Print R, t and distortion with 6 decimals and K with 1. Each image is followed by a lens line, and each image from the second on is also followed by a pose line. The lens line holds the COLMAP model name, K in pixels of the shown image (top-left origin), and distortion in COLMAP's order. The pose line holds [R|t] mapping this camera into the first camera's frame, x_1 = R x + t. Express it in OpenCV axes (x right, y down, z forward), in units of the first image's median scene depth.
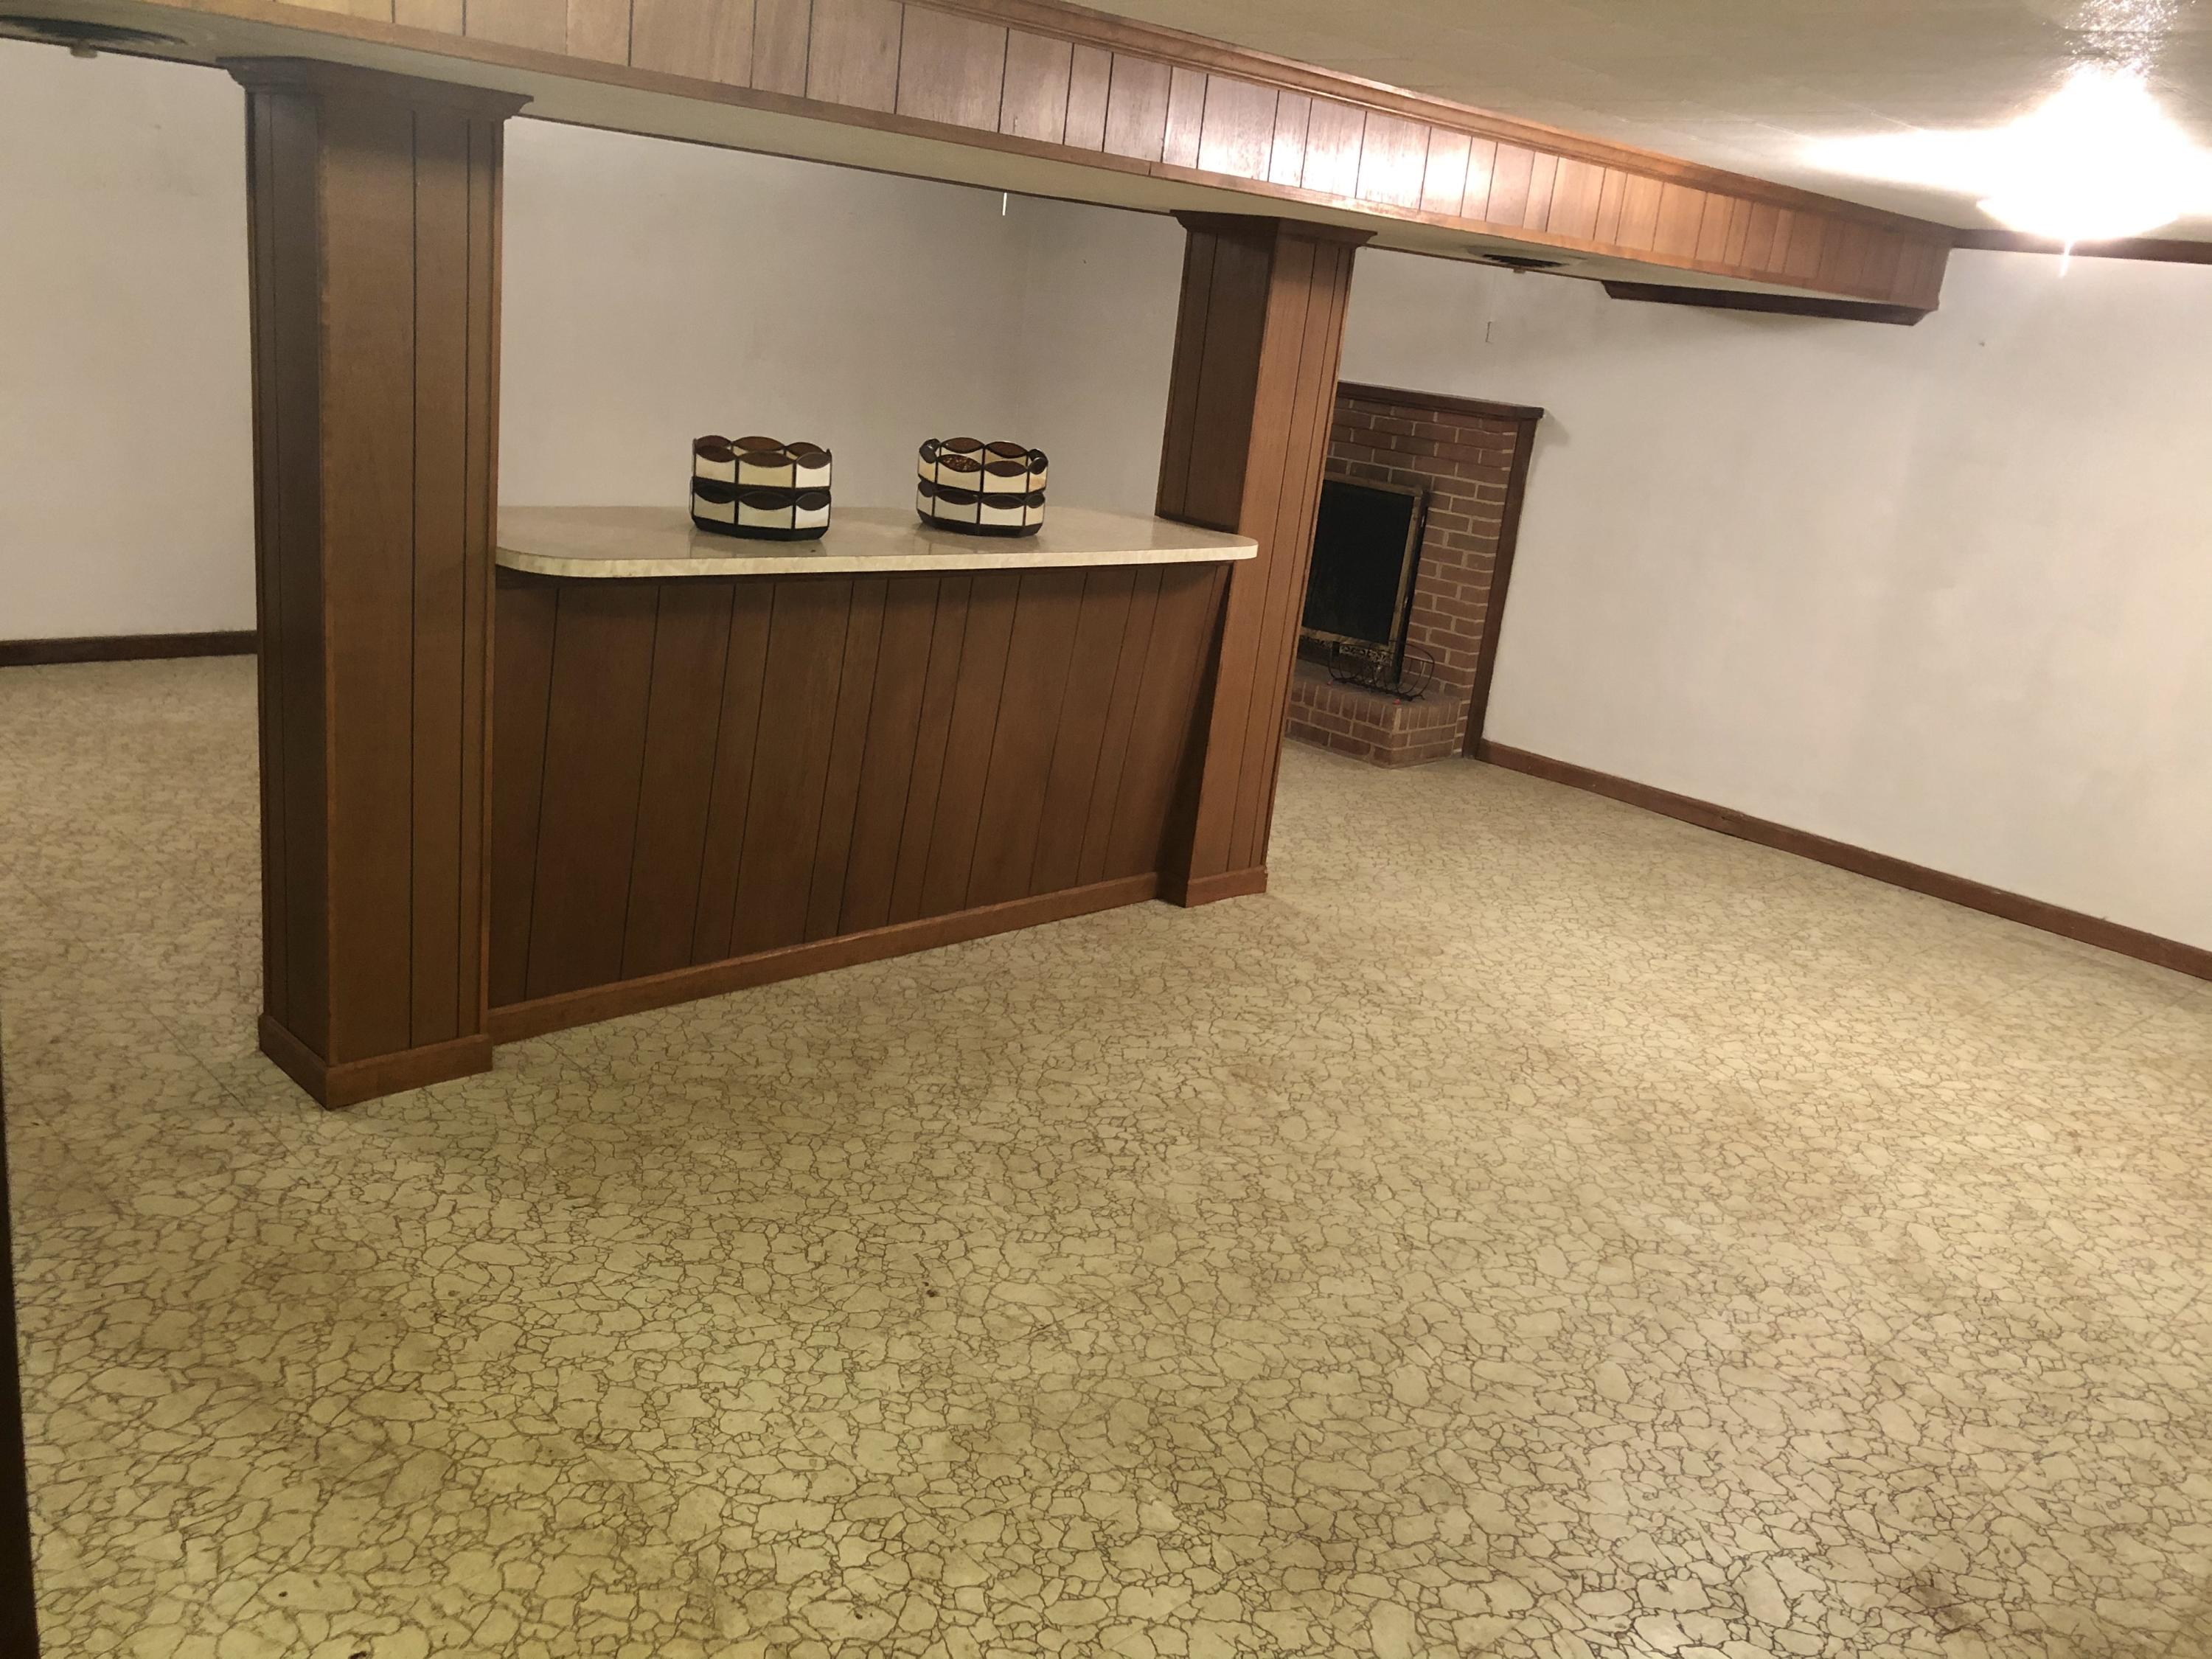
lens RADIAL K [[1818.5, 0, 1117.2], [0, 1818.5, 825.7], [0, 0, 1]] dist [0.032322, -0.038174]
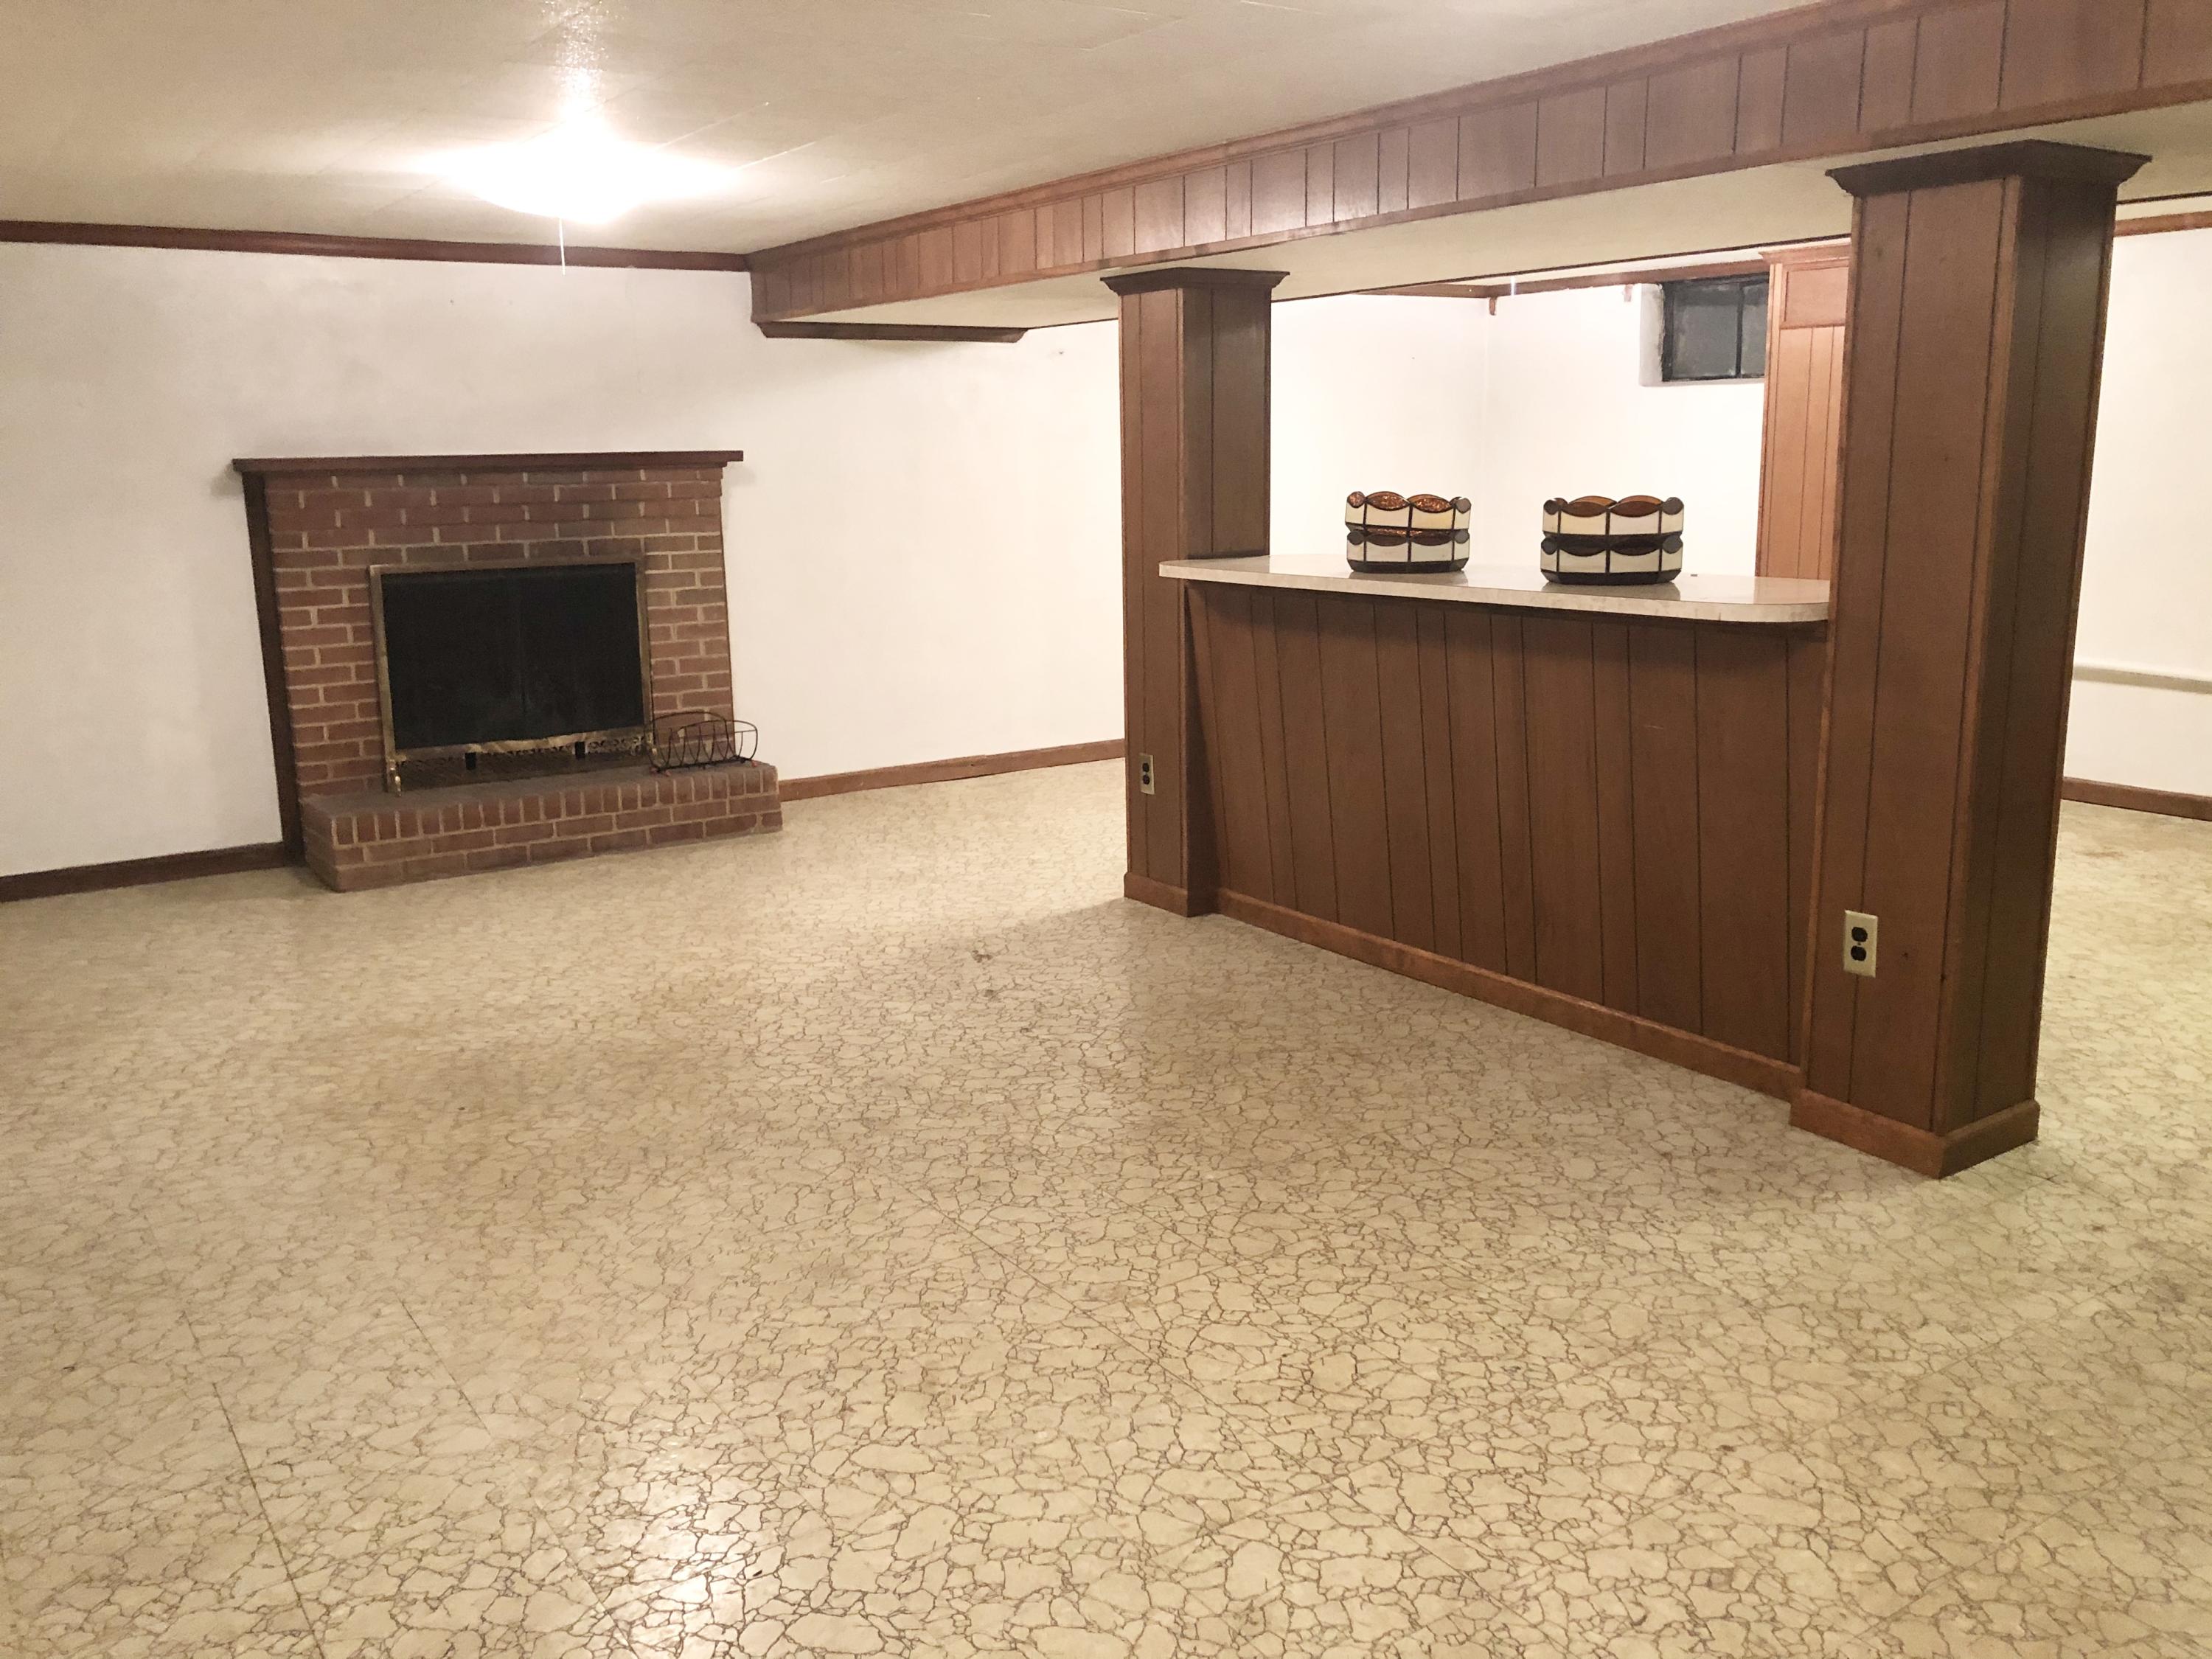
lens RADIAL K [[1818.5, 0, 1124.3], [0, 1818.5, 819.2], [0, 0, 1]] dist [0.032322, -0.038174]
pose [[0.166313, -0.307065, 0.937044, -1.160492], [0.309033, 0.918636, 0.246183, -0.350427], [-0.936397, 0.248634, 0.247674, 0.944736]]
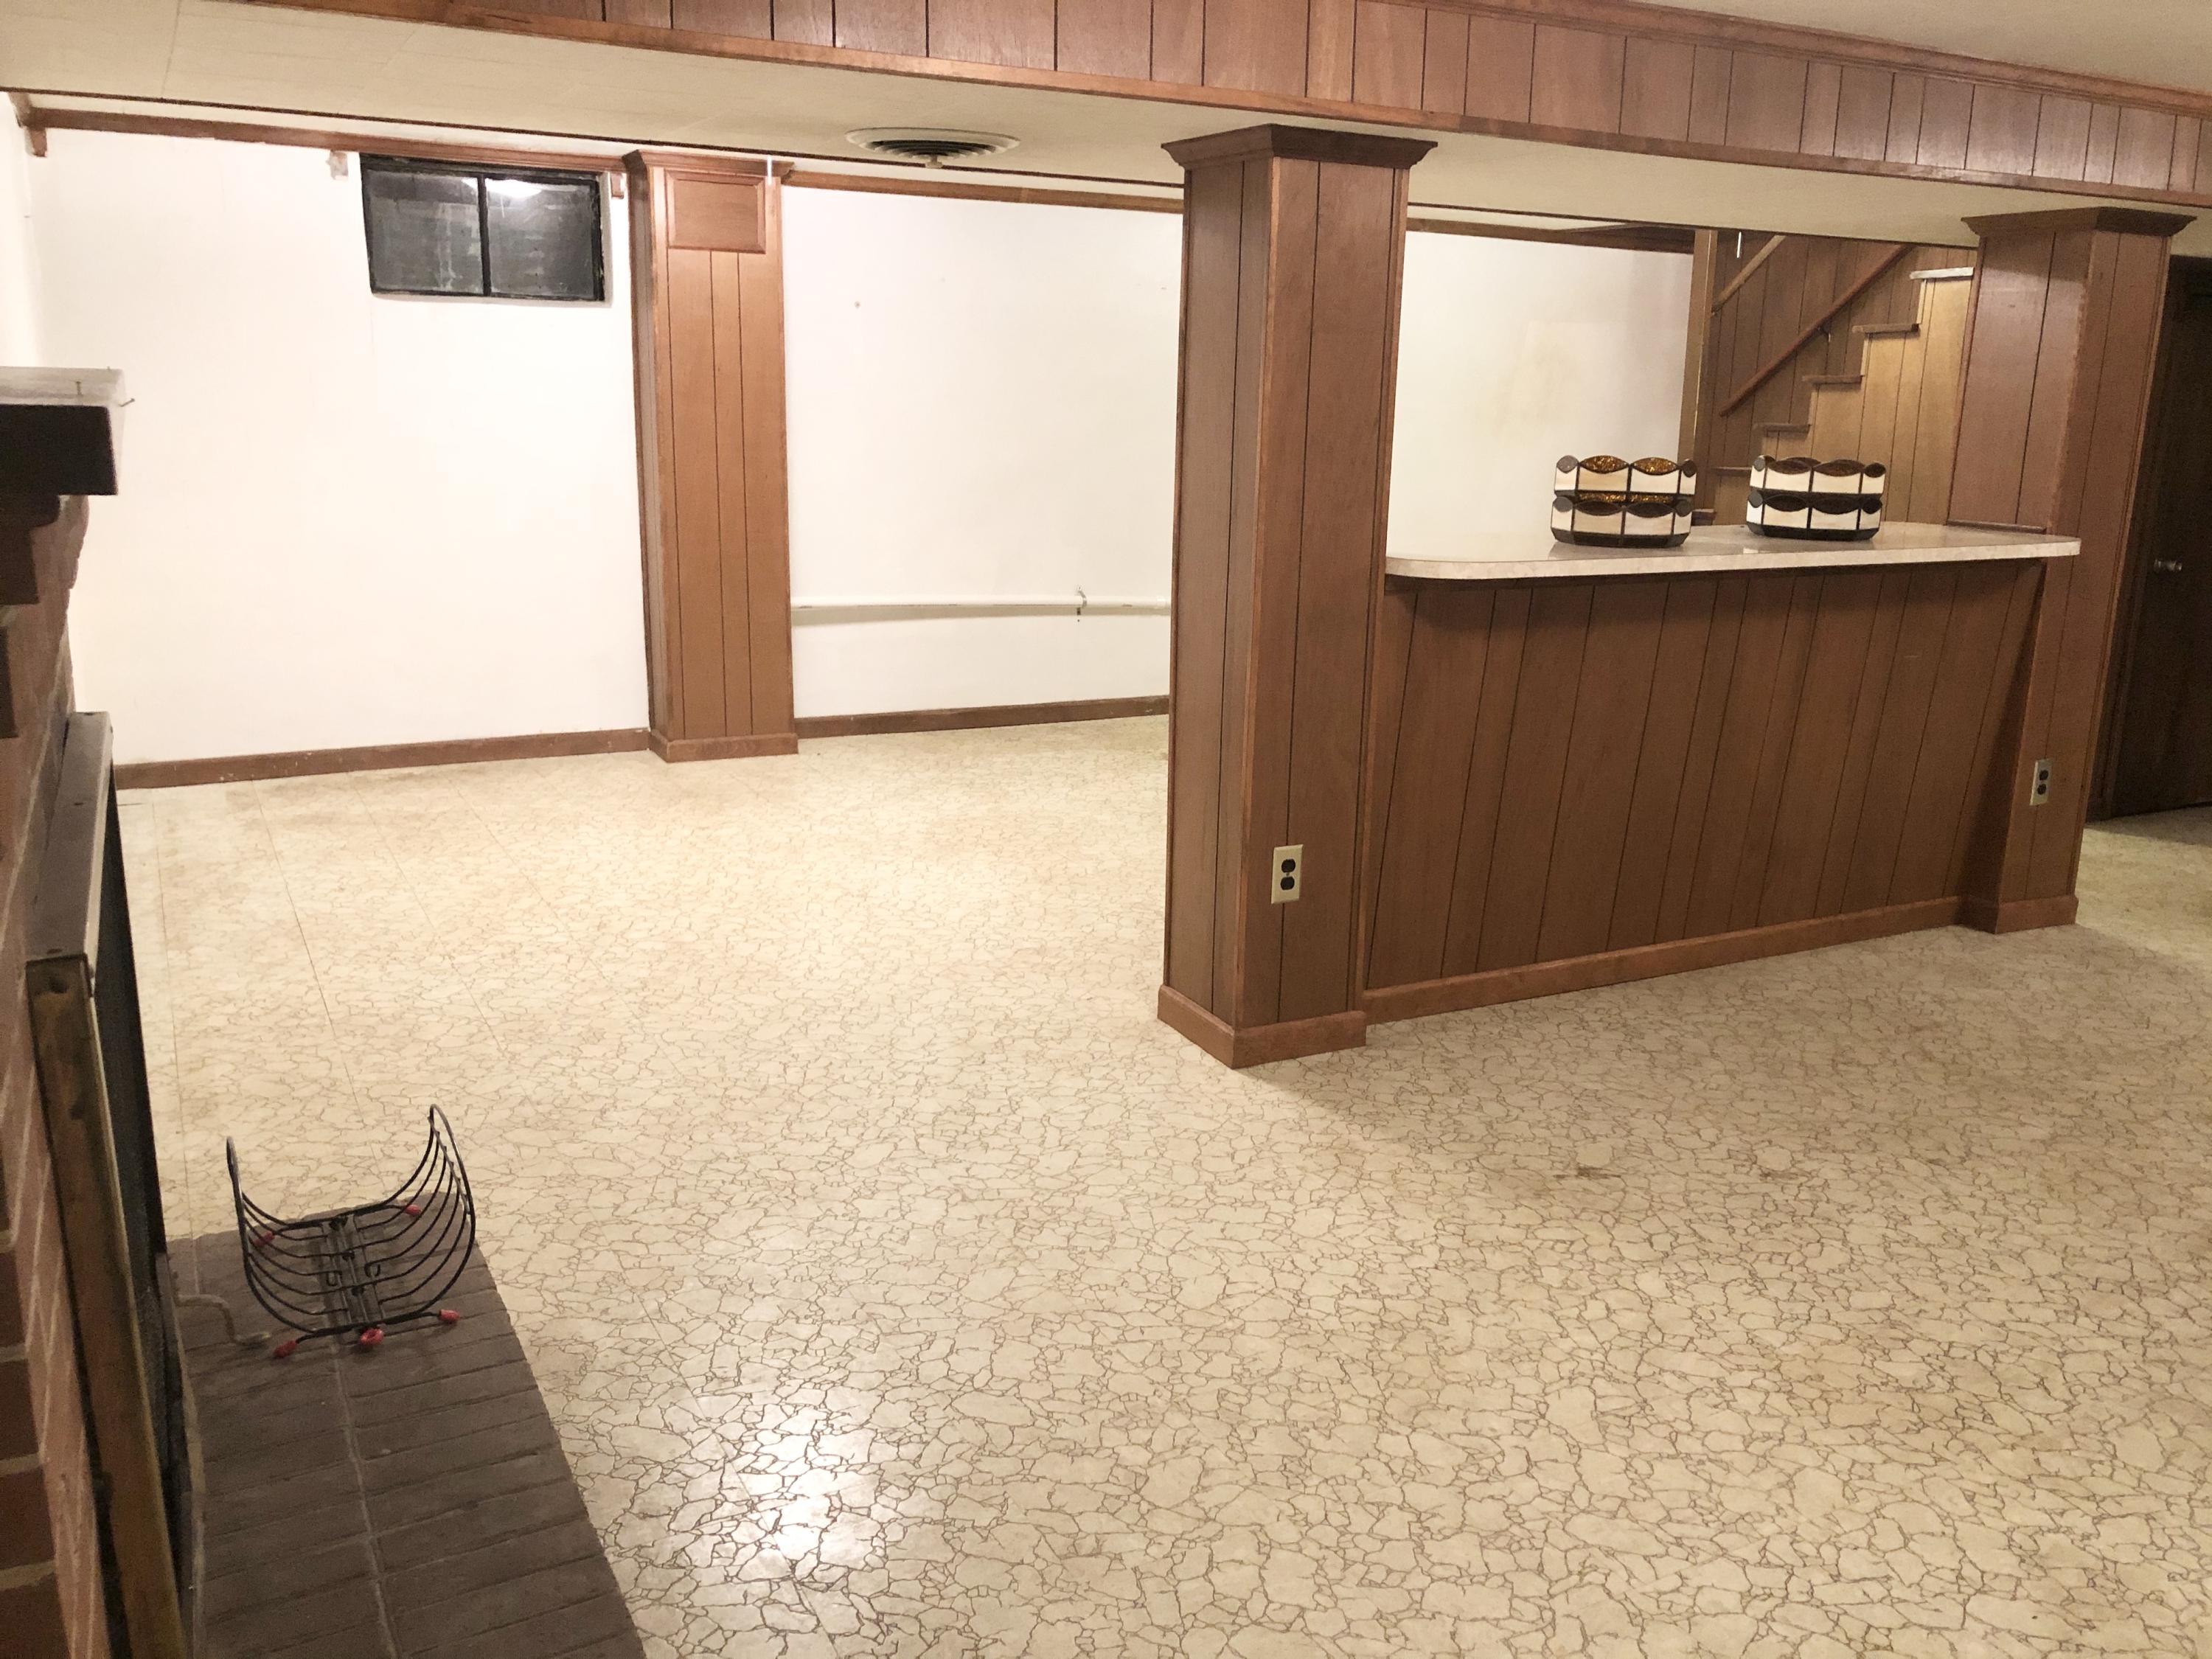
lens RADIAL K [[1818.5, 0, 1116.1], [0, 1818.5, 796.5], [0, 0, 1]] dist [0.032322, -0.038174]
pose [[-0.950948, -0.190275, 0.243911, -0.087717], [-0.042063, 0.860671, 0.507421, -0.533128], [-0.306476, 0.472271, -0.826458, 1.960478]]
